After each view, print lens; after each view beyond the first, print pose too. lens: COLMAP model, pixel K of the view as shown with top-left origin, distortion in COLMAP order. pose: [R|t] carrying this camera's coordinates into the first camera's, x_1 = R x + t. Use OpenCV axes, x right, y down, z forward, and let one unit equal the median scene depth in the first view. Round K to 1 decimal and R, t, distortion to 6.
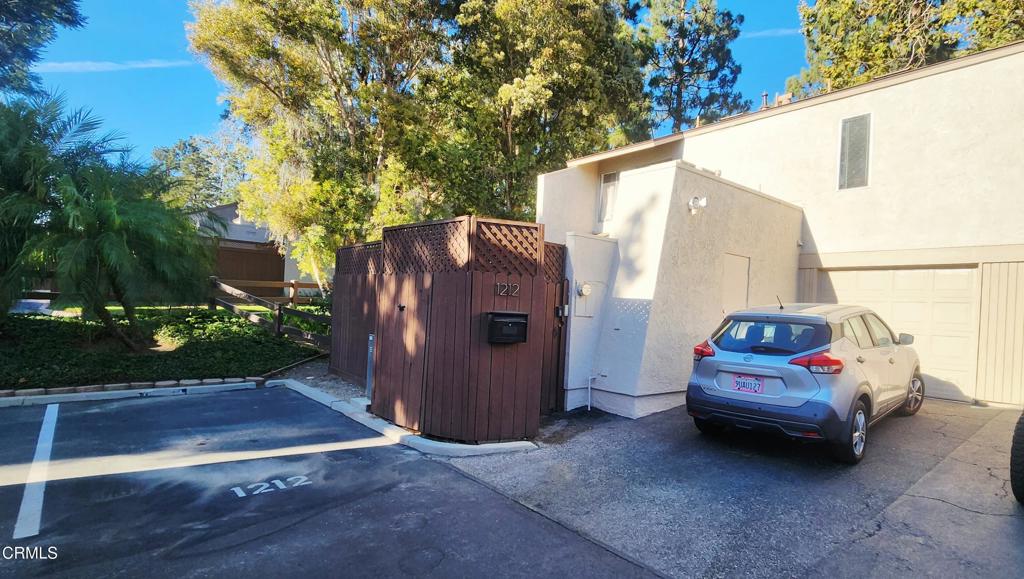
lens RADIAL K [[554.6, 0, 511.8], [0, 554.6, 298.1], [0, 0, 1]] dist [0.002241, 0.000720]
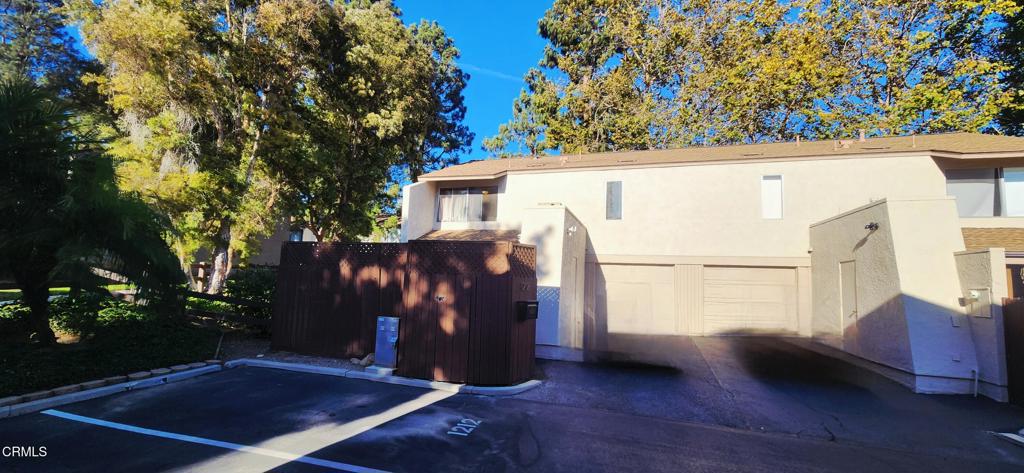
lens RADIAL K [[433.6, 0, 511.5], [0, 433.6, 231.8], [0, 0, 1]] dist [0.003164, -0.001292]
pose [[0.857237, 0.044494, 0.512996, -0.754889], [-0.003991, 0.996804, -0.079787, -0.079116], [-0.514906, 0.066349, 0.854675, -0.091696]]
